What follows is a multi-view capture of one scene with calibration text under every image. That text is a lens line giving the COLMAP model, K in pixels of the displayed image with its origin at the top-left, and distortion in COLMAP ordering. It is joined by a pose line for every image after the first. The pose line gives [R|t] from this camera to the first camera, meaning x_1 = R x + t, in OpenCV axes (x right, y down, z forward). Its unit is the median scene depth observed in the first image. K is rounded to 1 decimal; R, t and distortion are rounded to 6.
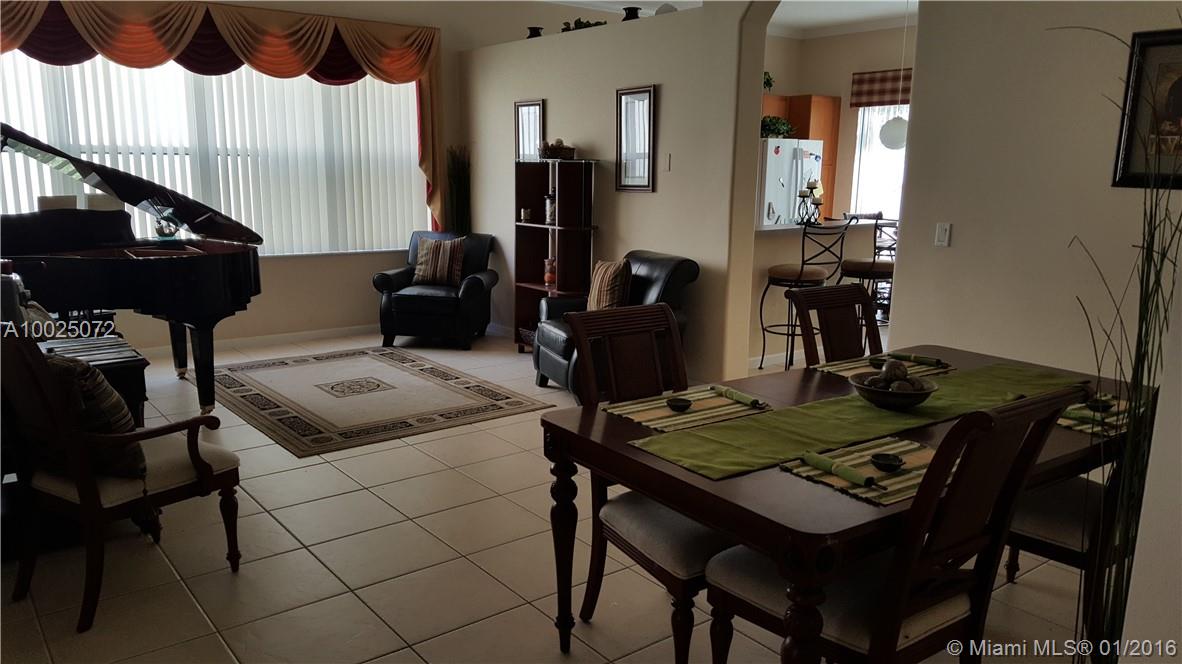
lens RADIAL K [[870.7, 0, 584.5], [0, 870.7, 341.5], [0, 0, 1]] dist [0.154977, -0.260263]
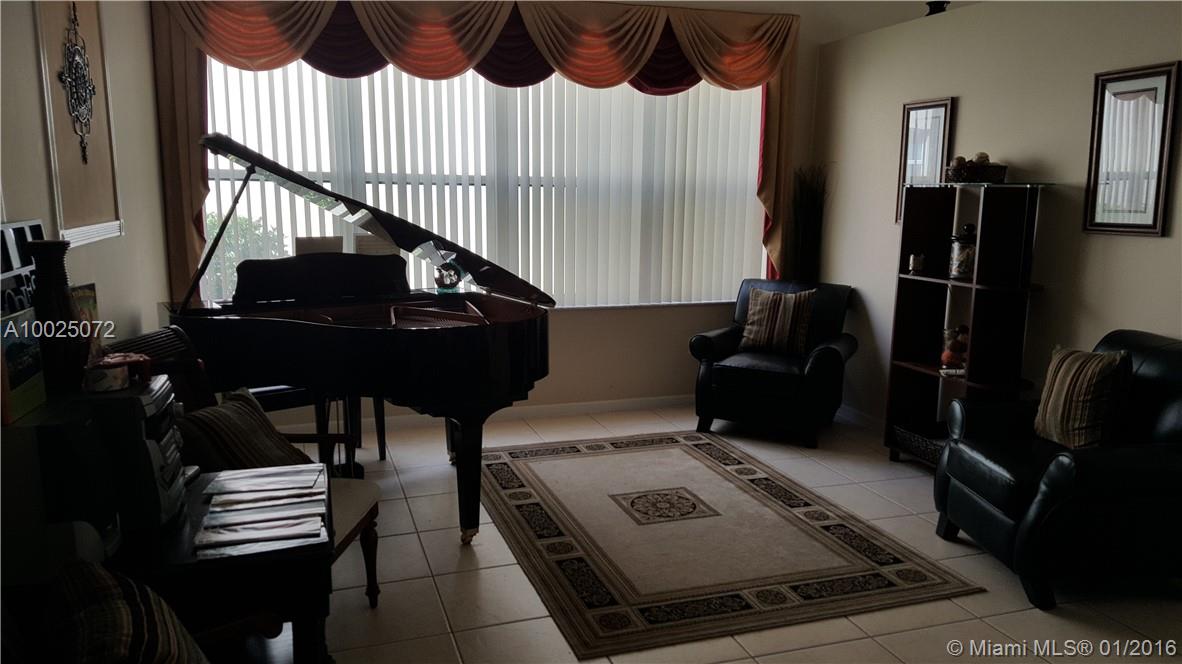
lens RADIAL K [[870.7, 0, 584.5], [0, 870.7, 341.5], [0, 0, 1]] dist [0.154977, -0.260263]
pose [[0.943425, 0.053624, -0.327222, -0.082654], [-0.062901, 0.997861, -0.017827, -0.055603], [0.325566, 0.037401, 0.944779, 0.262844]]
